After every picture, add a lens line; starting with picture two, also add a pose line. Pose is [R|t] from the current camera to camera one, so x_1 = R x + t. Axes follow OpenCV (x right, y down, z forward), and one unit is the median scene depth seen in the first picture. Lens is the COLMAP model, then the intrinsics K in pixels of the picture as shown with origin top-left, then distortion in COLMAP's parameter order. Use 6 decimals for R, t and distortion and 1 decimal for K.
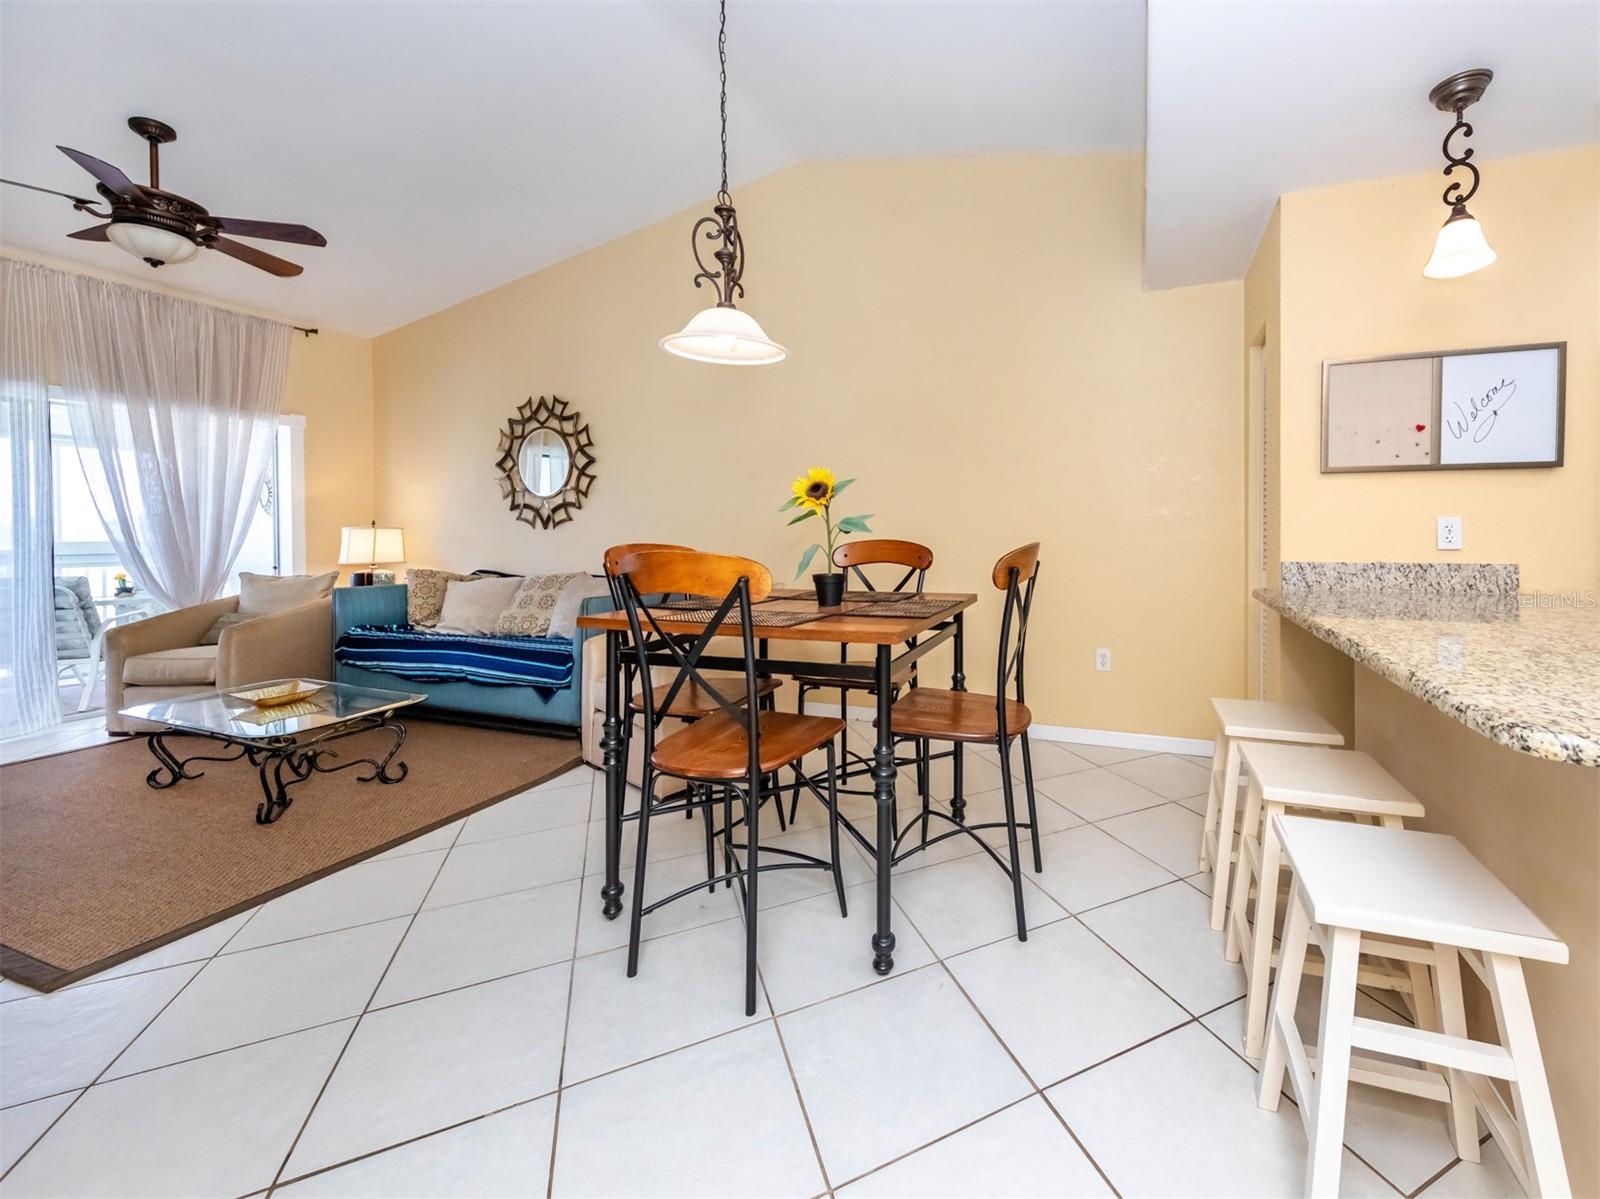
lens RADIAL K [[601.7, 0, 869.1], [0, 601.7, 538.0], [0, 0, 1]] dist [0.013143, -0.001434]
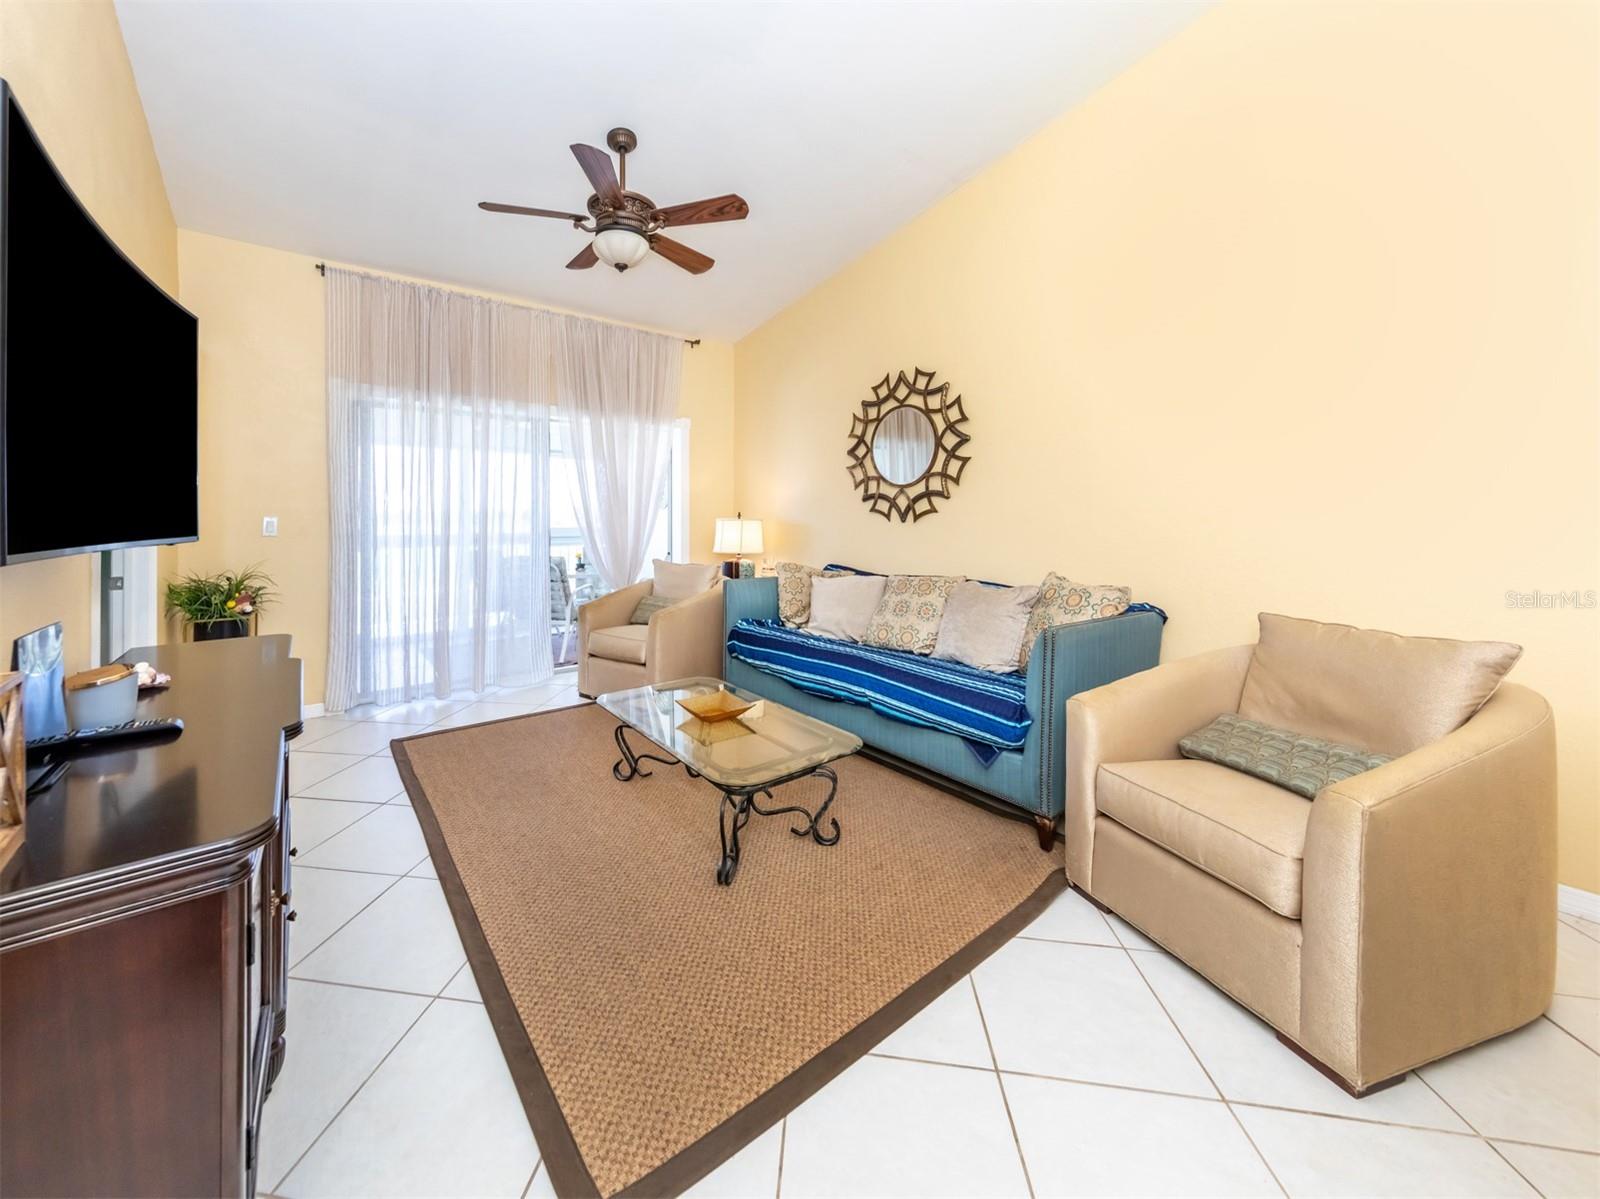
lens RADIAL K [[601.7, 0, 756.5], [0, 601.7, 526.2], [0, 0, 1]] dist [0.013143, -0.001434]
pose [[0.835840, 0.011092, -0.548862, -0.283095], [-0.011324, 0.999931, 0.002962, -0.010836], [0.548857, 0.003739, 0.835908, 0.187443]]
